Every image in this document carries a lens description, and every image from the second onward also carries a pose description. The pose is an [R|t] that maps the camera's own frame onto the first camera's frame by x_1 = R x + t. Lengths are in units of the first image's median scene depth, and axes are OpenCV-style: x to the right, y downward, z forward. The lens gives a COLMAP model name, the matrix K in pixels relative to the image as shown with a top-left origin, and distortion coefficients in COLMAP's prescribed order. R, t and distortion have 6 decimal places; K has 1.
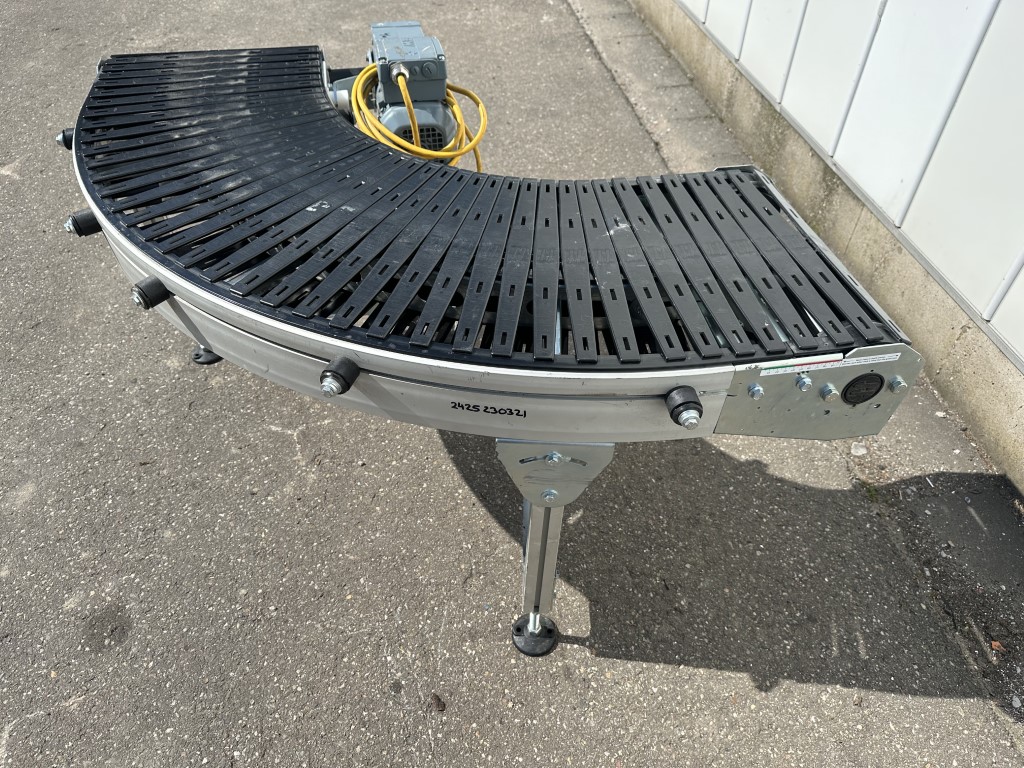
lens RADIAL K [[721.7, 0, 512.0], [0, 721.7, 384.0], [0, 0, 1]] dist [0.061567, -0.000705]
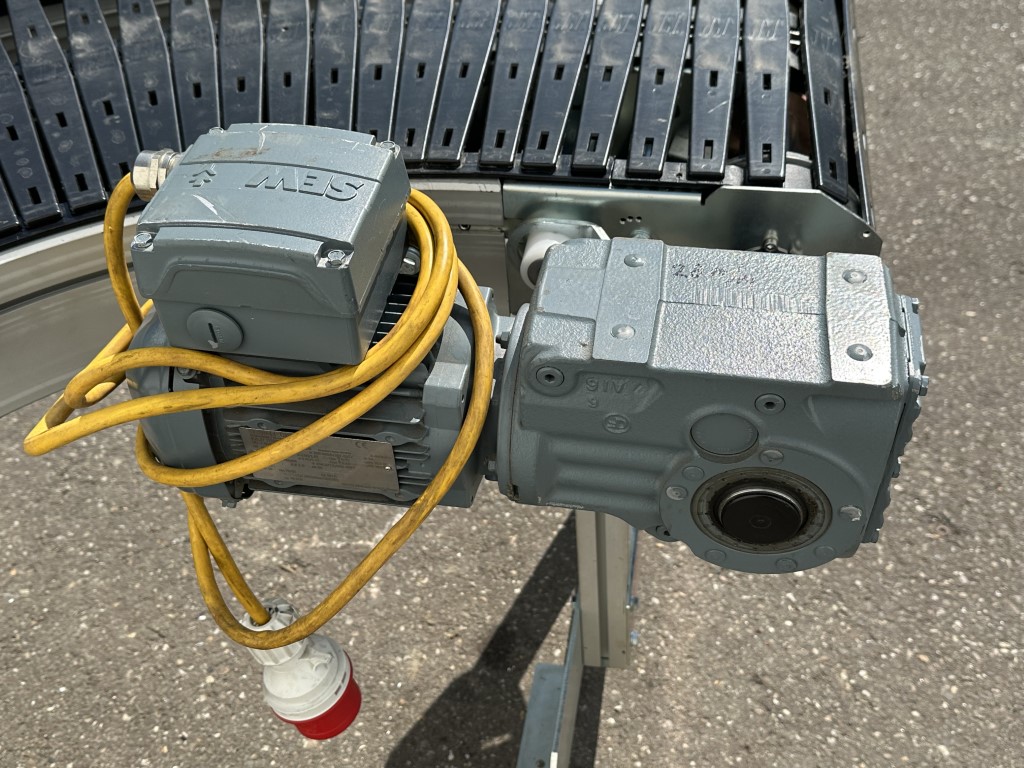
lens RADIAL K [[1069.0, 0, 512.0], [0, 1069.0, 384.0], [0, 0, 1]] dist [0.057050, -0.008909]
pose [[-0.371970, 0.650181, -0.662498, 0.155160], [-0.604463, 0.371983, 0.704452, -0.746970], [0.704459, 0.662490, 0.254643, 0.948606]]
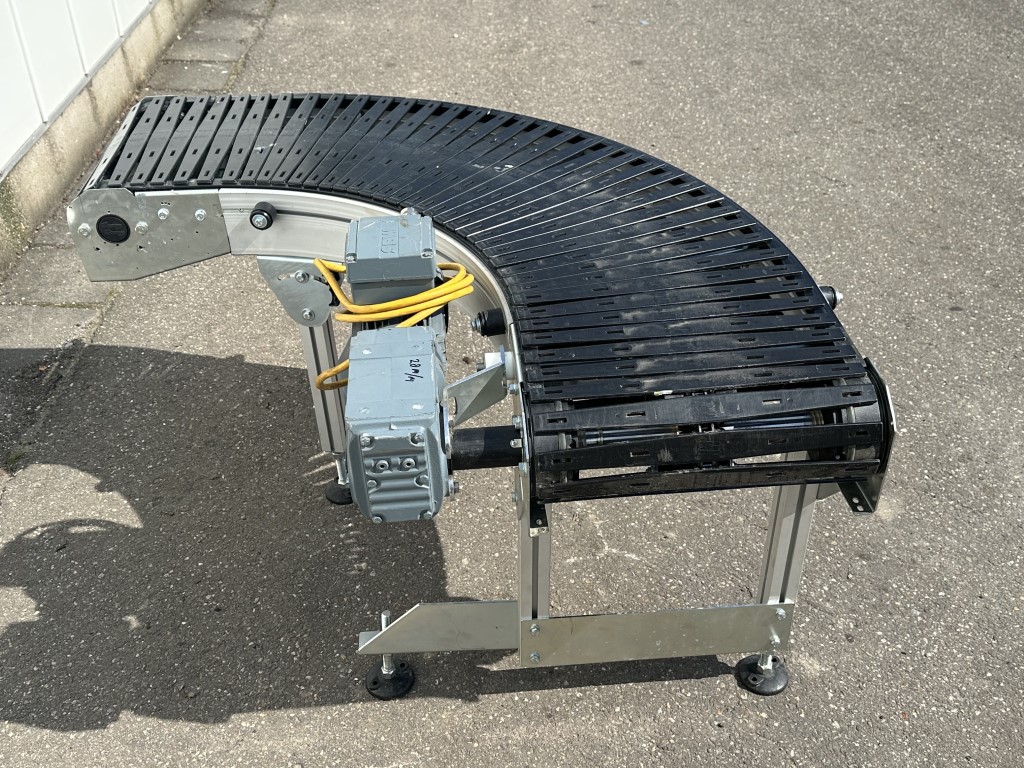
lens RADIAL K [[1069.0, 0, 512.0], [0, 1069.0, 384.0], [0, 0, 1]] dist [0.057050, -0.008909]
pose [[-0.992045, -0.069083, 0.105232, -0.371179], [0.091297, 0.180694, 0.979293, -1.422533], [-0.086668, 0.981110, -0.172950, 1.253221]]
